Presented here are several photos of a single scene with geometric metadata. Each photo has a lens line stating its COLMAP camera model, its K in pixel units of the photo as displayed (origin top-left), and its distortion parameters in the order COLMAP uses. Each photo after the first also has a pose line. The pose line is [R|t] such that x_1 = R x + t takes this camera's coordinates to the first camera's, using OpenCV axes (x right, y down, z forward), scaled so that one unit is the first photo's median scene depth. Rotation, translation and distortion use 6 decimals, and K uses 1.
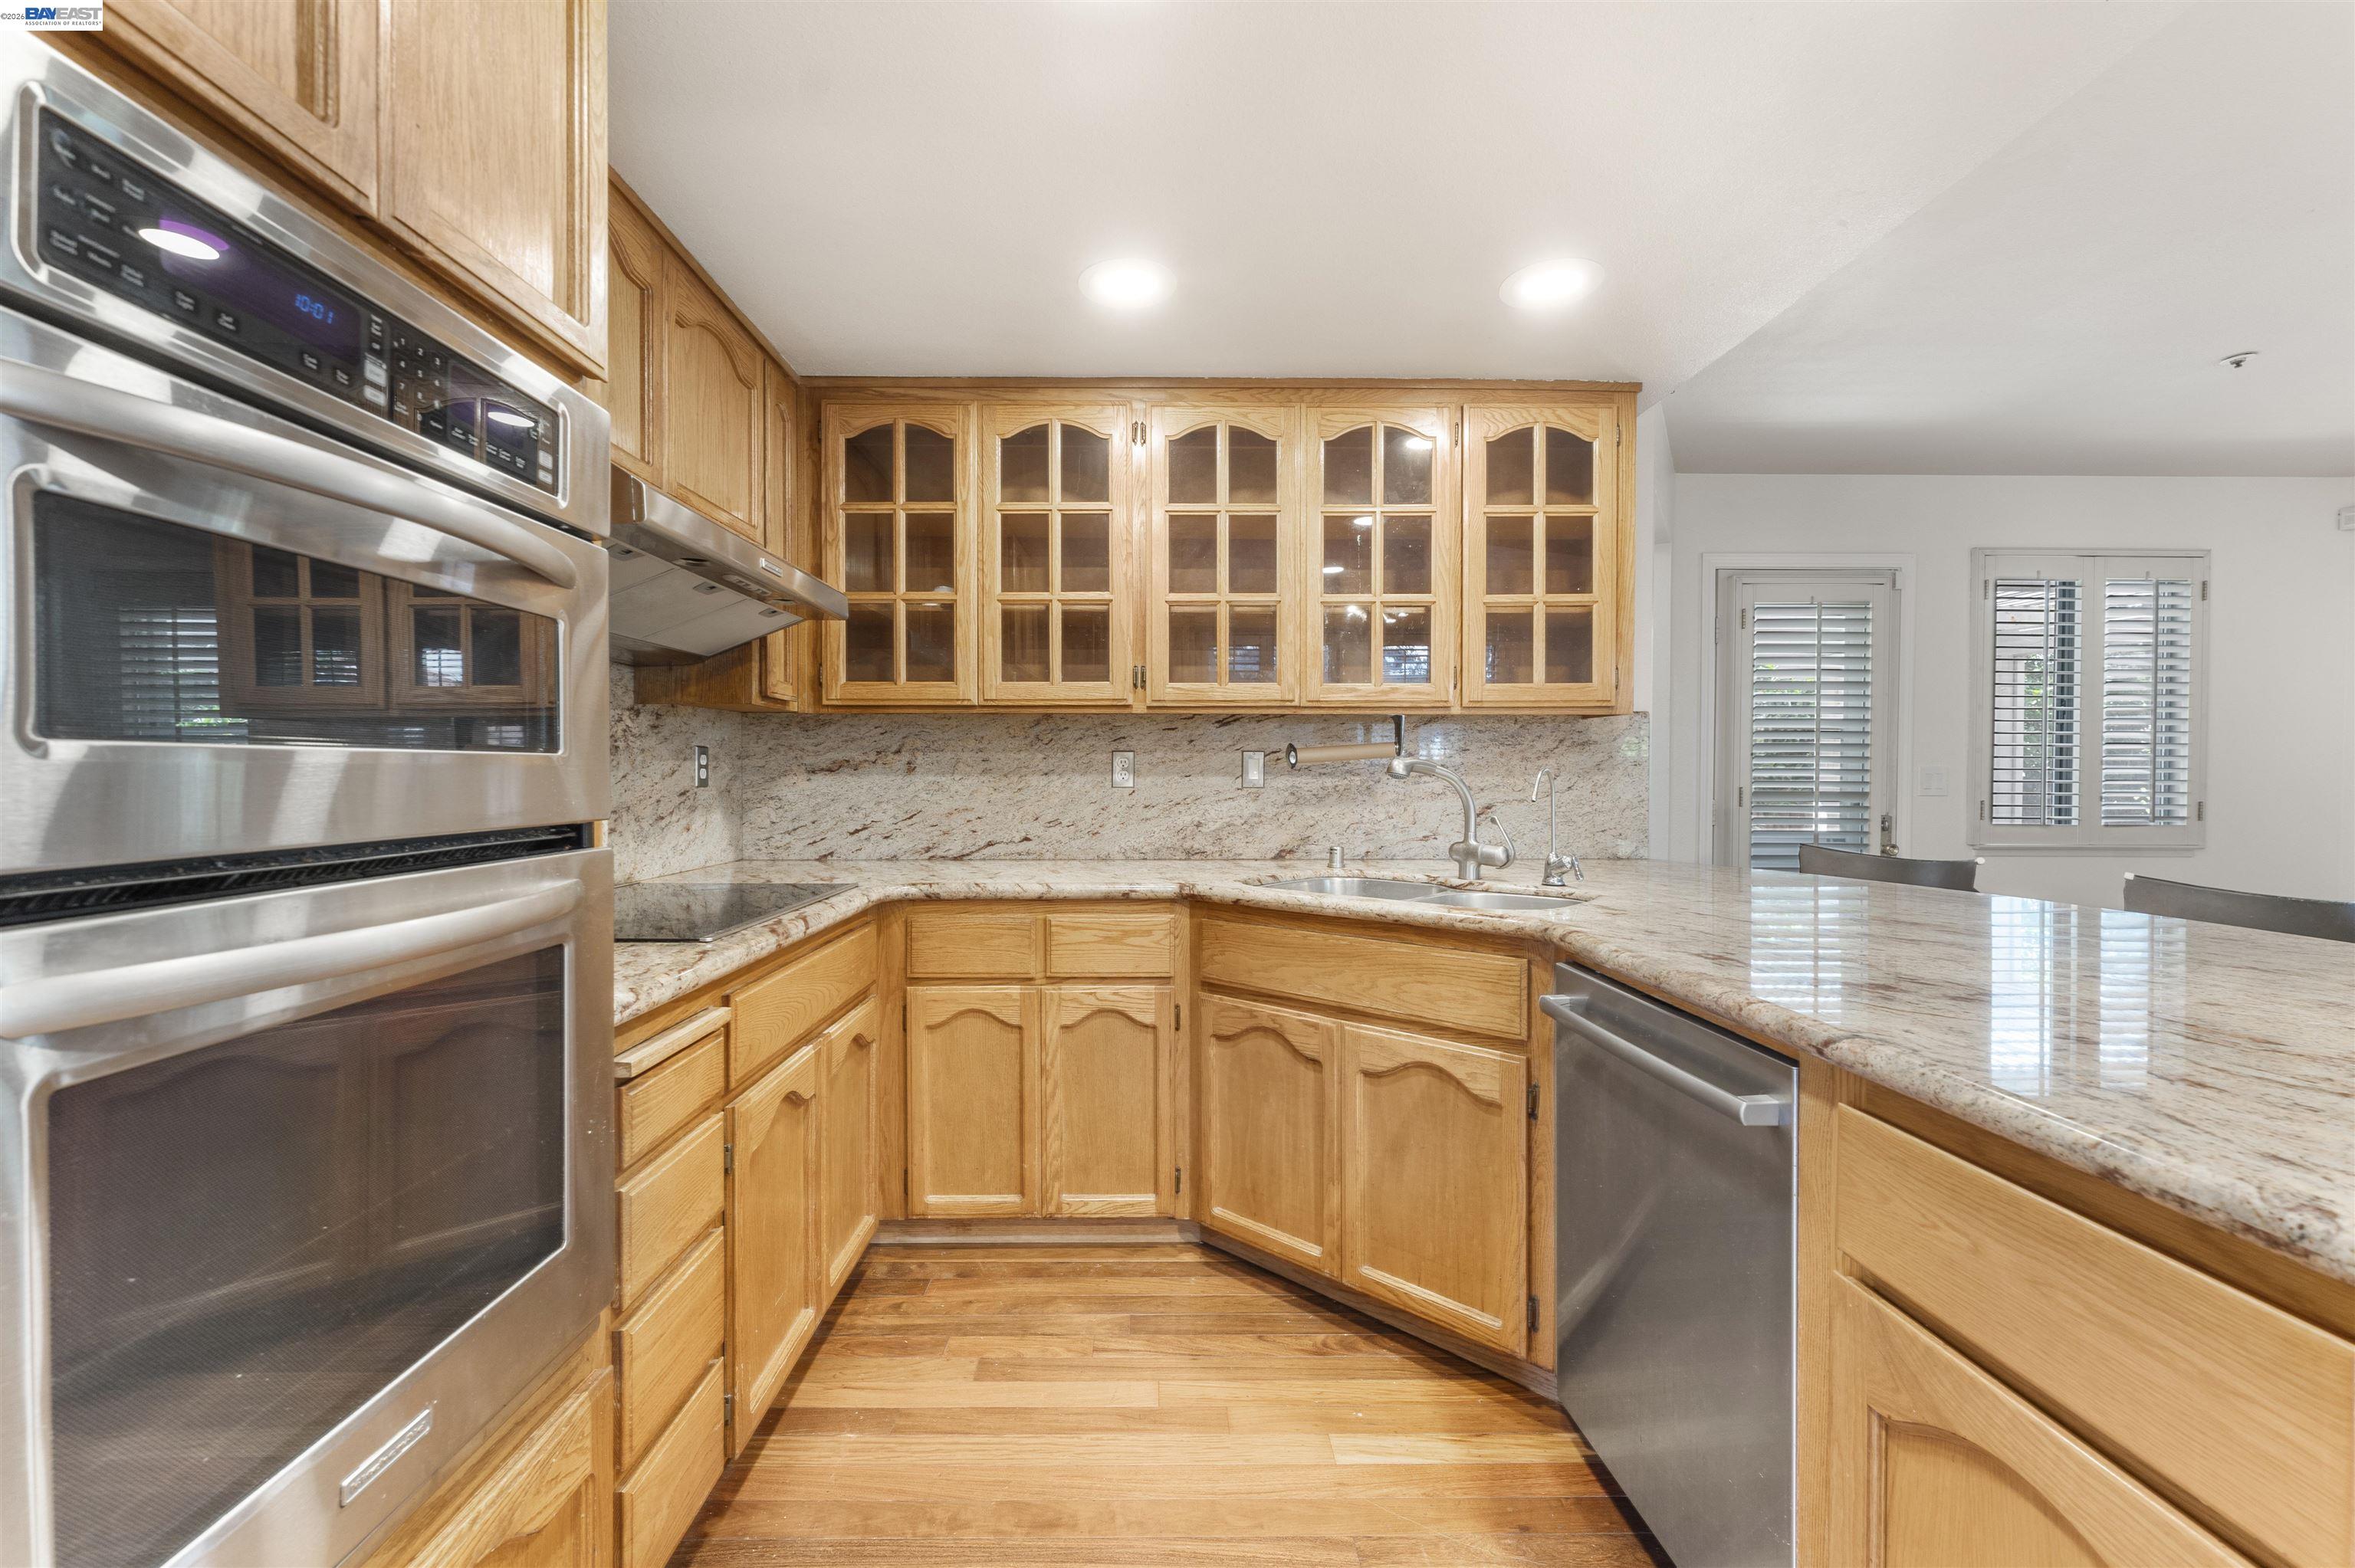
lens RADIAL K [[988.0, 0, 1174.7], [0, 988.0, 779.8], [0, 0, 1]] dist [-0.003143, -0.000045]
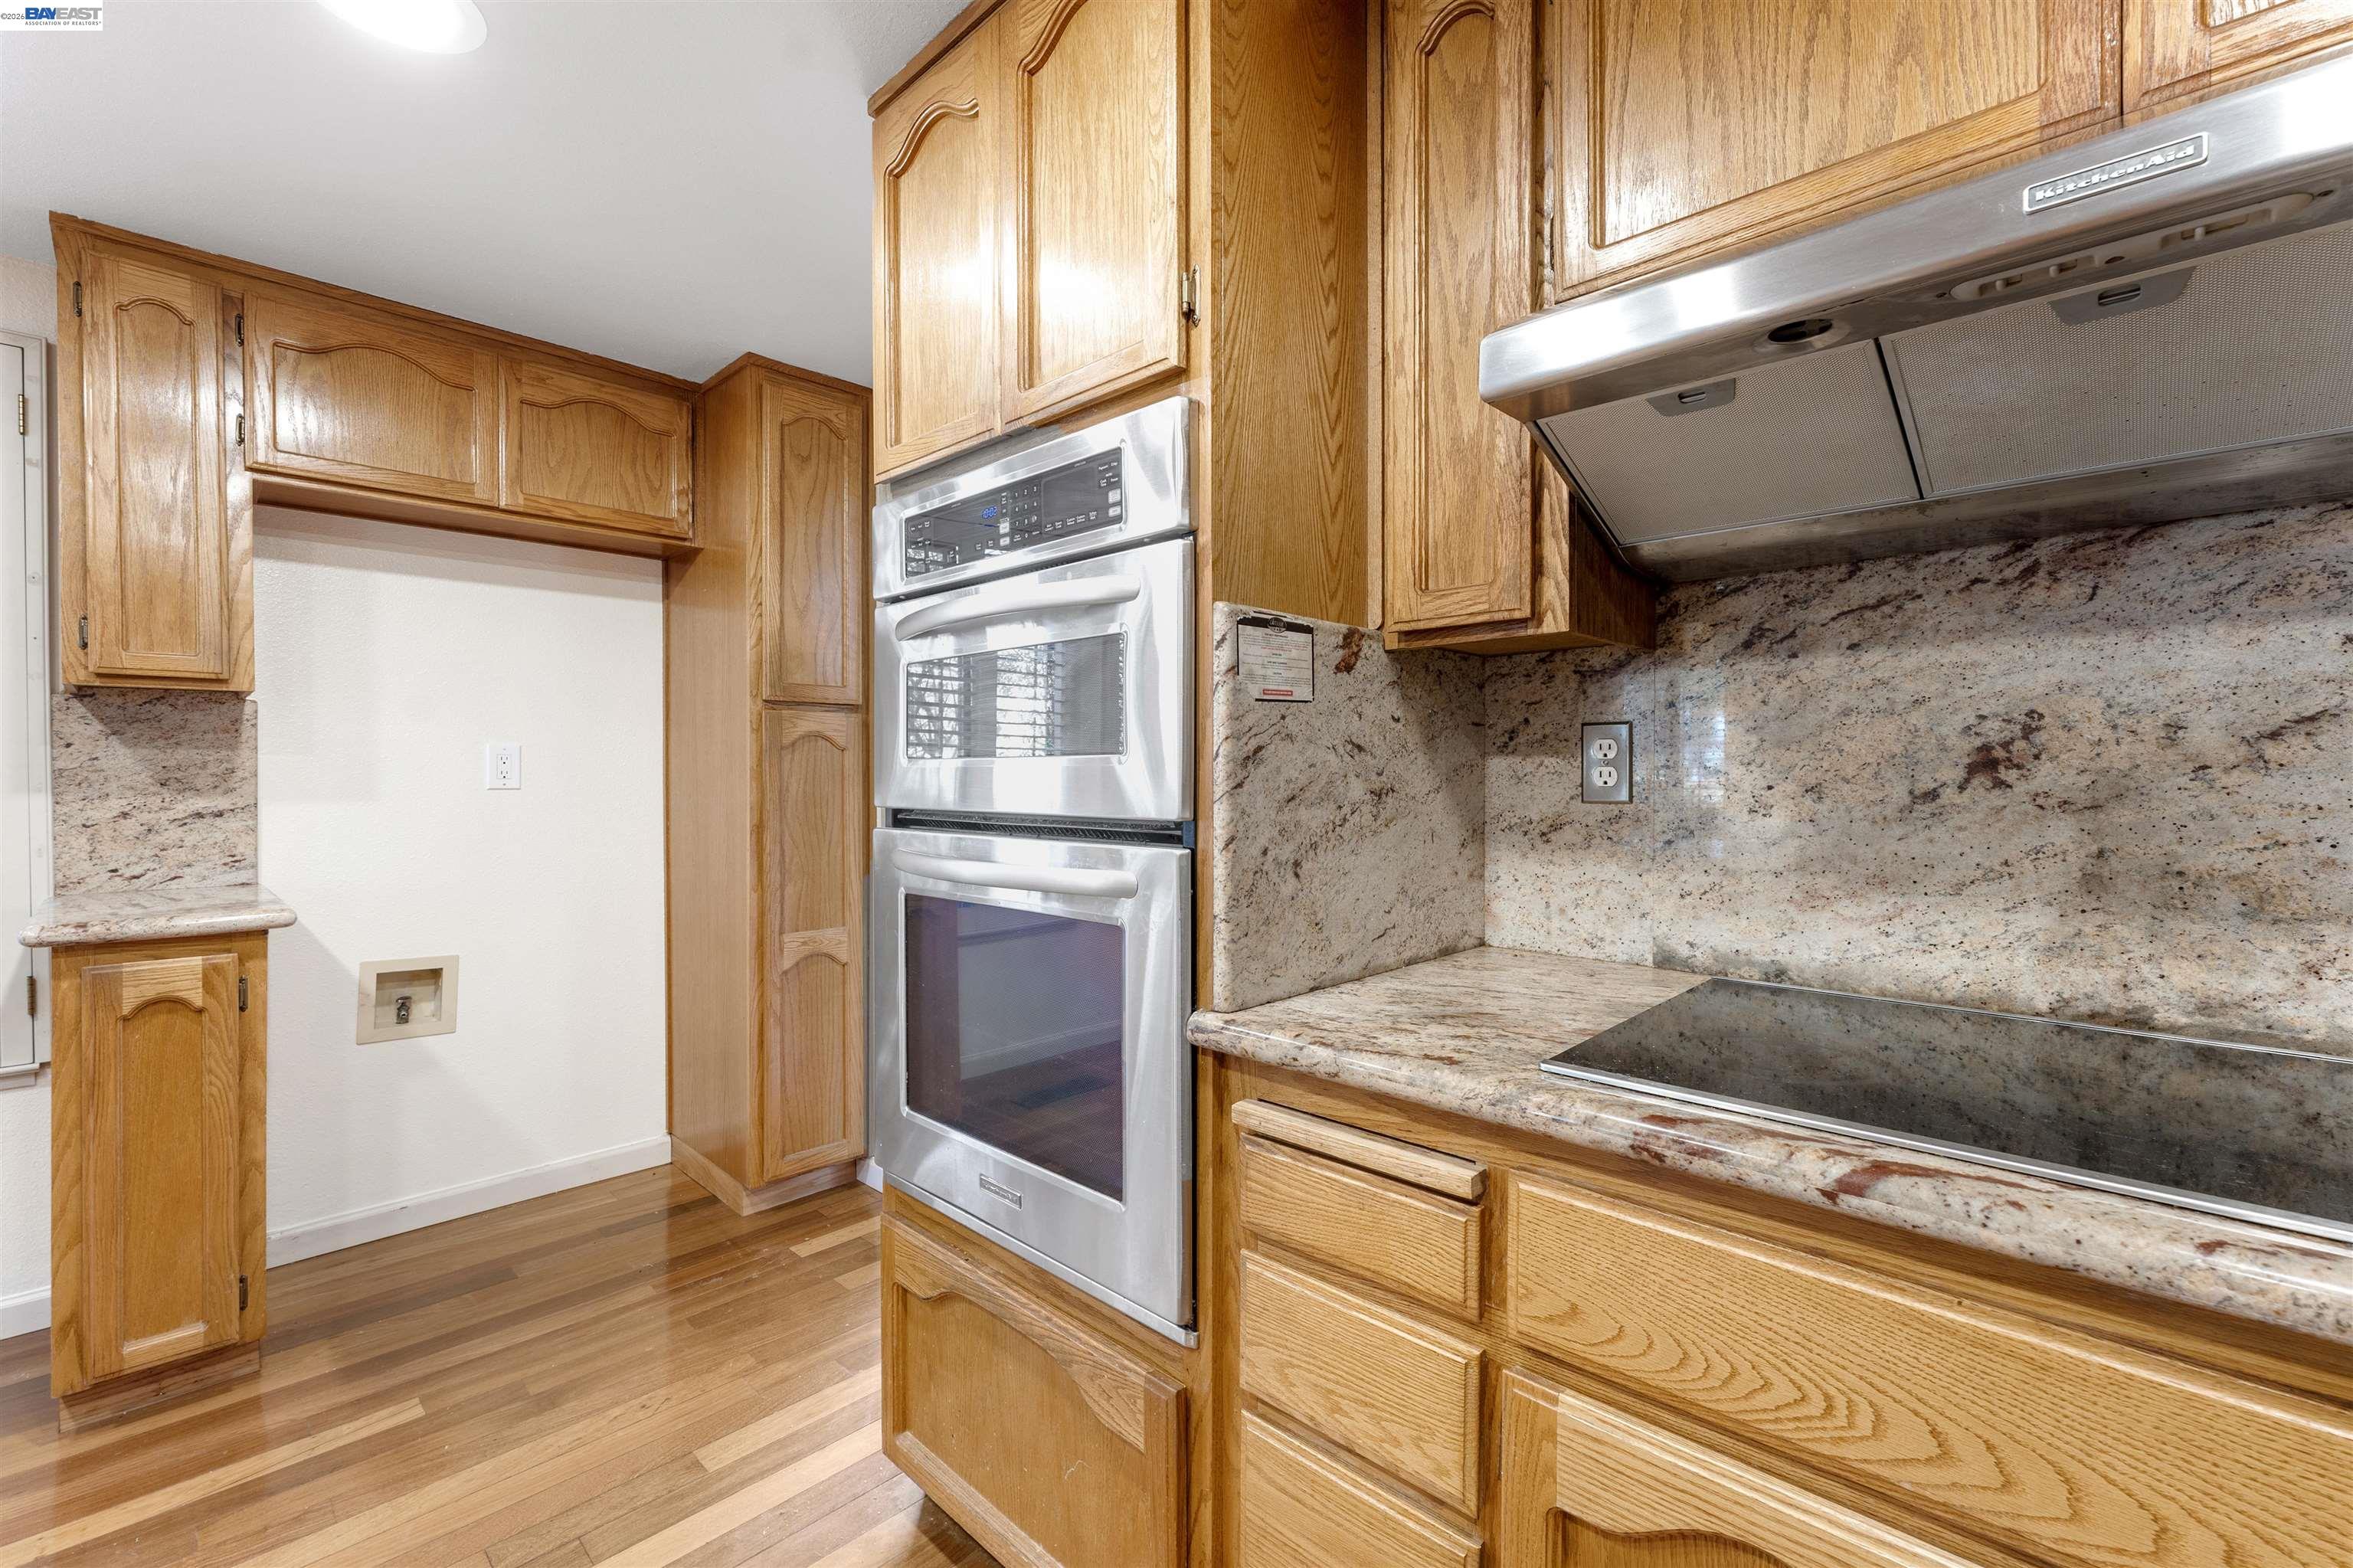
lens RADIAL K [[987.3, 0, 1166.7], [0, 987.3, 778.1], [0, 0, 1]] dist [-0.003143, -0.000045]
pose [[-0.706236, -0.001325, -0.707975, 0.156616], [-0.007010, 0.999962, 0.005122, -0.007758], [0.707941, 0.008581, -0.706219, 2.337484]]
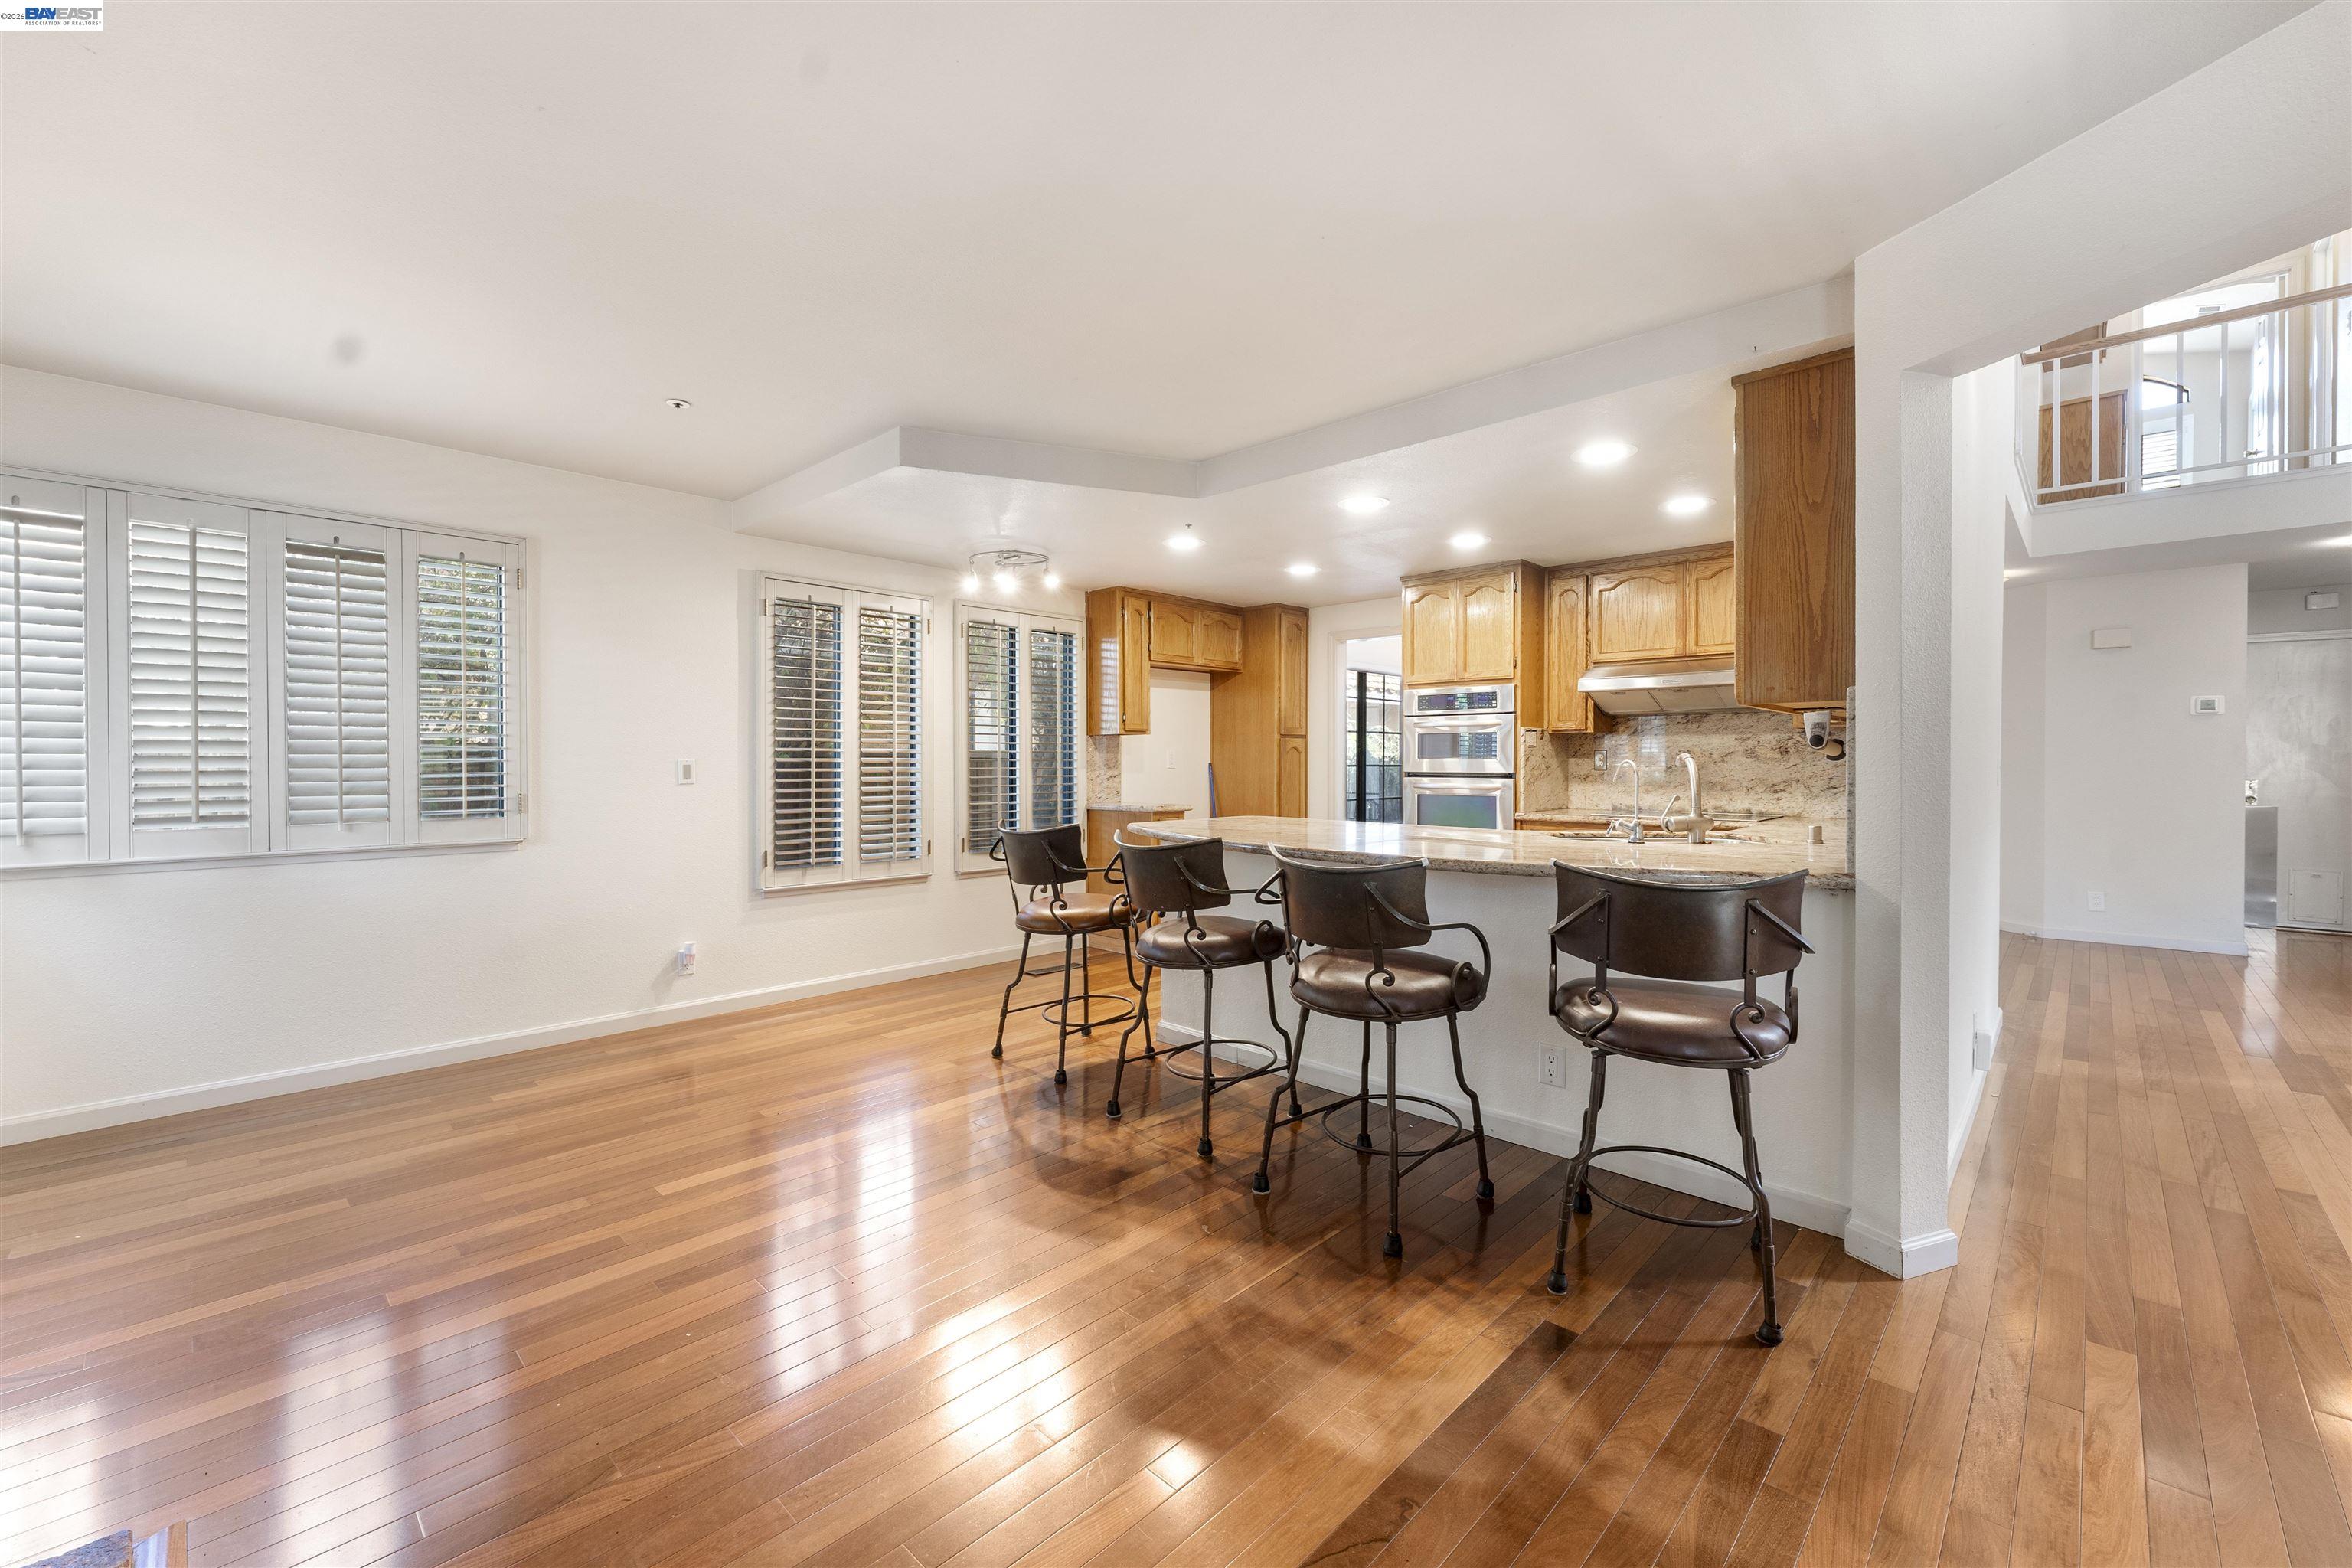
lens RADIAL K [[986.9, 0, 1186.4], [0, 986.9, 778.8], [0, 0, 1]] dist [-0.003143, -0.000045]
pose [[-0.682796, 0.005593, -0.730588, 5.421119], [-0.009999, 0.999806, 0.016999, 0.009624], [0.730541, 0.018912, -0.682607, 4.263891]]
